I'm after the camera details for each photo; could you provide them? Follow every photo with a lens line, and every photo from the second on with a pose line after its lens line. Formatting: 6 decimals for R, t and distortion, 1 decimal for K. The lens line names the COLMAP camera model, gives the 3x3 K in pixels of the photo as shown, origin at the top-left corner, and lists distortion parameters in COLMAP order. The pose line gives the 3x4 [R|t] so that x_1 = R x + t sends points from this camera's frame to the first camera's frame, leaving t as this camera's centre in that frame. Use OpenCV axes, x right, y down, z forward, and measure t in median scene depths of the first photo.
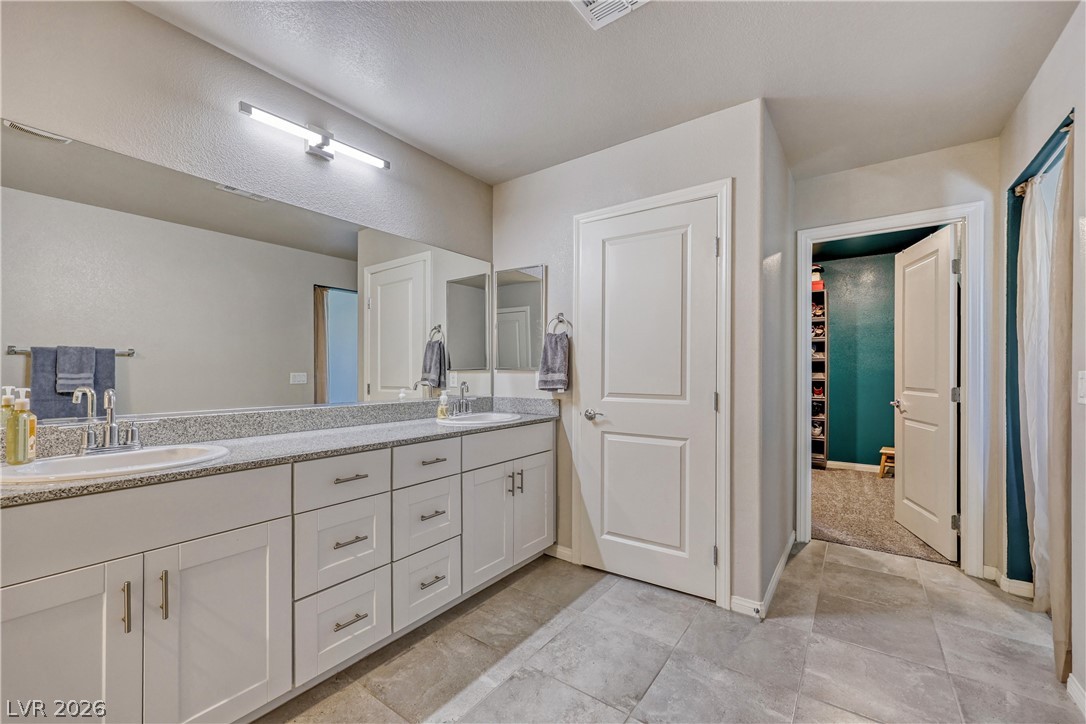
lens RADIAL K [[435.6, 0, 541.3], [0, 435.6, 371.6], [0, 0, 1]] dist [-0.000902, -0.000074]
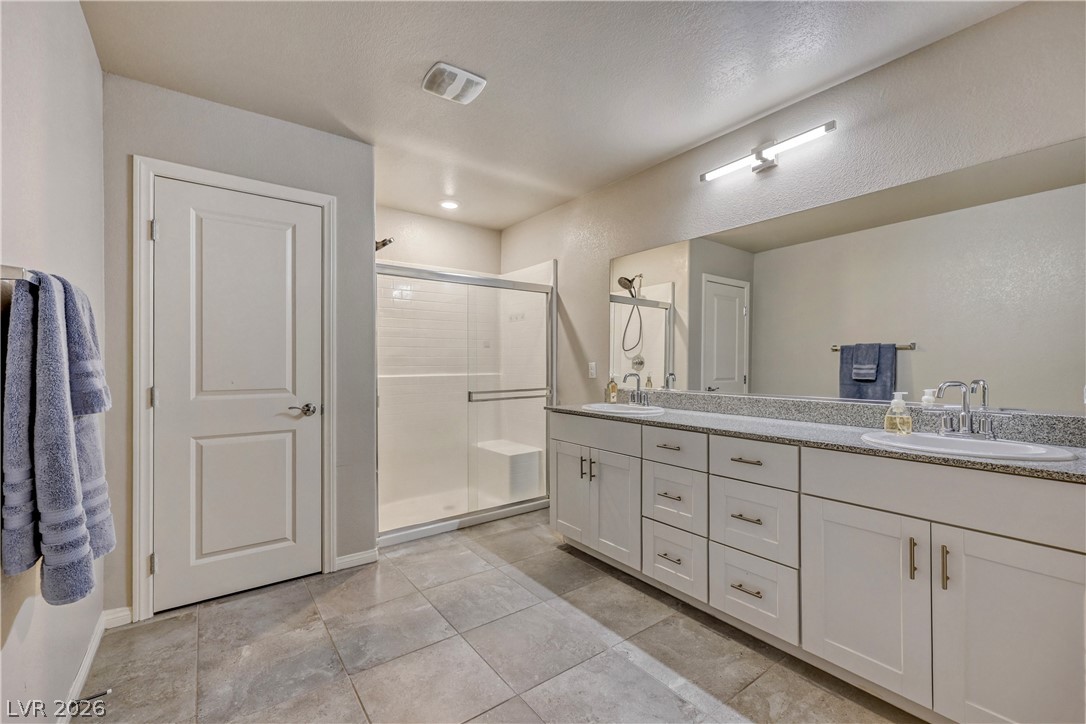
lens RADIAL K [[443.0, 0, 539.1], [0, 443.0, 356.7], [0, 0, 1]] dist [0.001245, 0.000220]
pose [[-0.287987, -0.014296, -0.957528, 0.749658], [0.003136, 0.999869, -0.015871, -0.004116], [0.957629, -0.007574, -0.287904, 0.802458]]
